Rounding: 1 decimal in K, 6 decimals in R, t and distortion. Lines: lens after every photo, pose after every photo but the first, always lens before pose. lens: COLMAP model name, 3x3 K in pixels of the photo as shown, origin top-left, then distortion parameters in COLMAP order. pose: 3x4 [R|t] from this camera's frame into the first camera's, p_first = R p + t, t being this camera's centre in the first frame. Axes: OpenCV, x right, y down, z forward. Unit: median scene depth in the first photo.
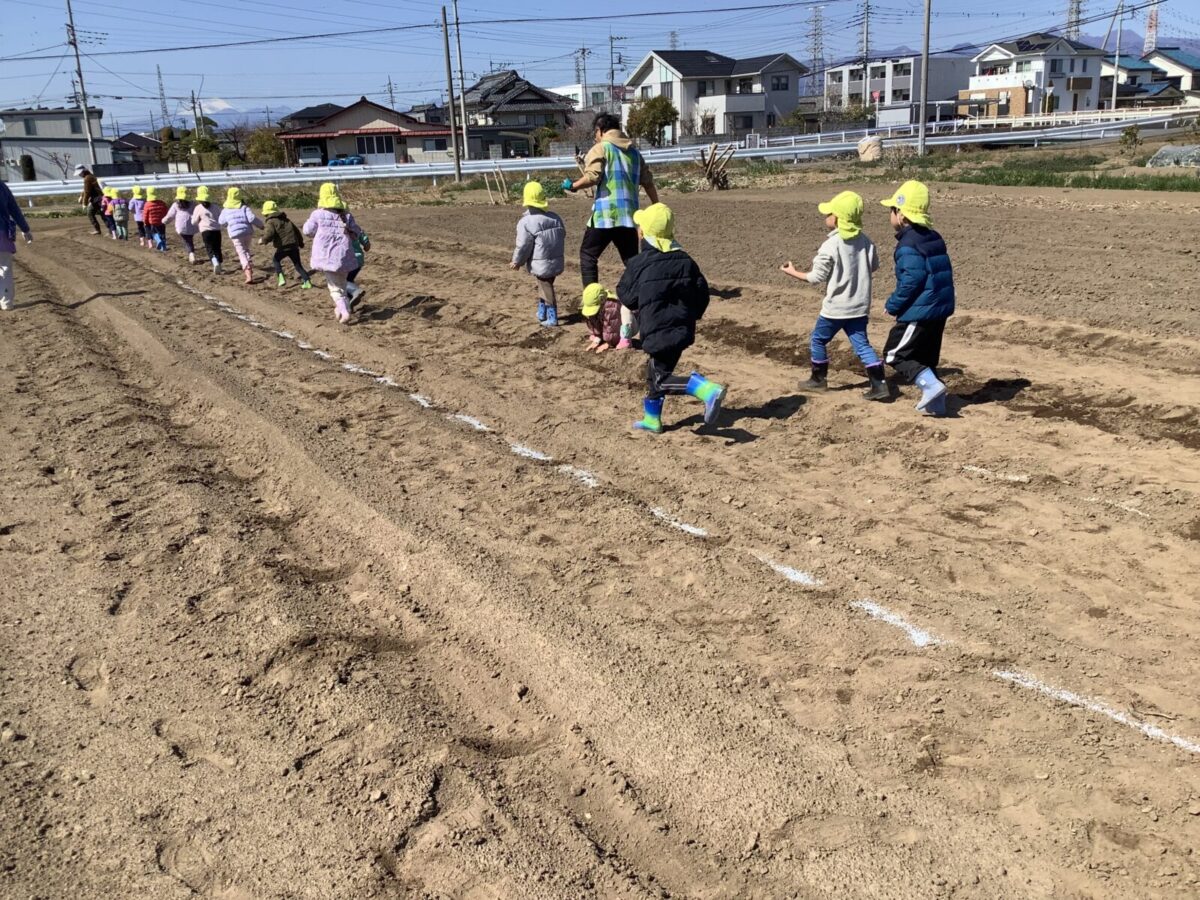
lens RADIAL K [[1059.9, 0, 600.0], [0, 1059.9, 450.0], [0, 0, 1]] dist [0.069427, -0.108865]
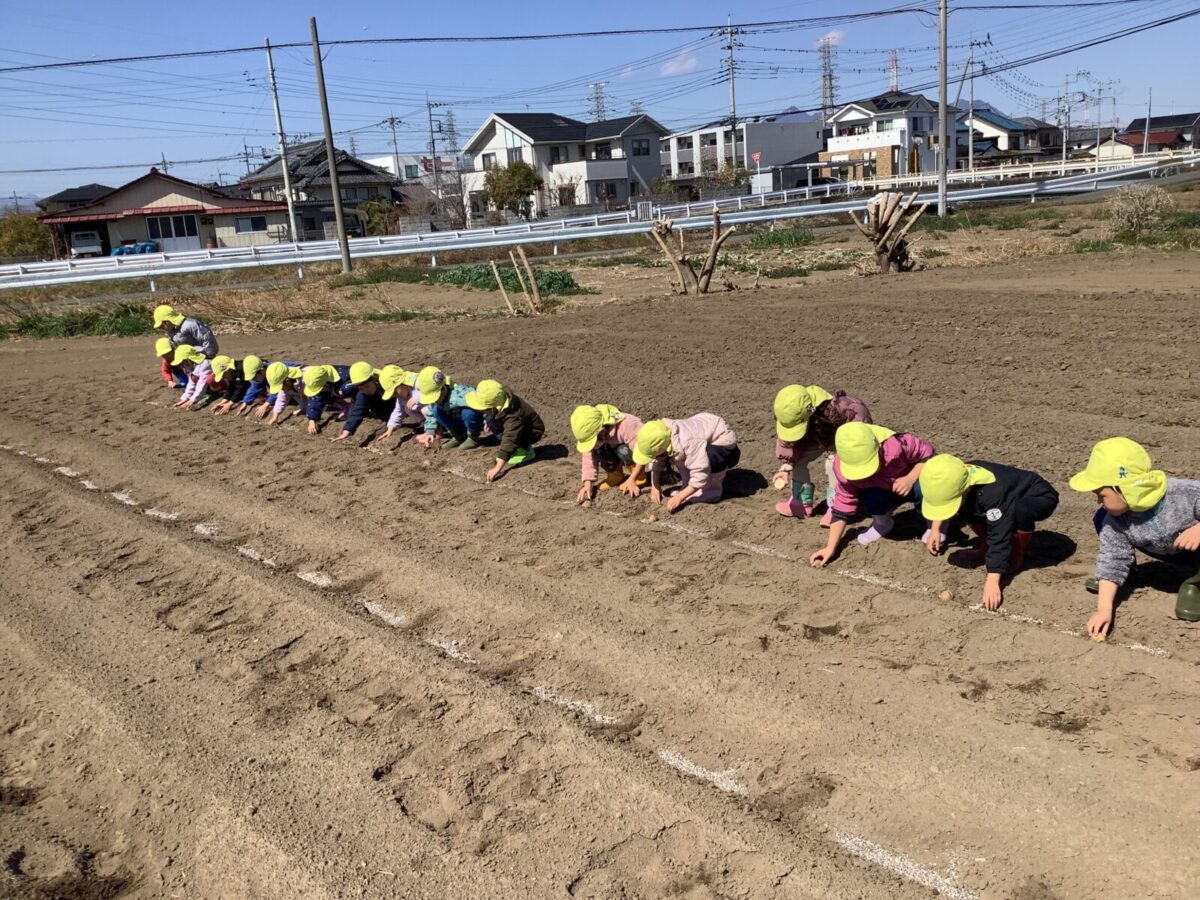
lens RADIAL K [[1059.9, 0, 600.0], [0, 1059.9, 450.0], [0, 0, 1]] dist [0.069427, -0.108865]
pose [[0.979046, -0.072215, 0.190406, -0.052138], [0.084830, 0.994650, -0.058945, -0.039207], [-0.185131, 0.073862, 0.979934, 0.144208]]
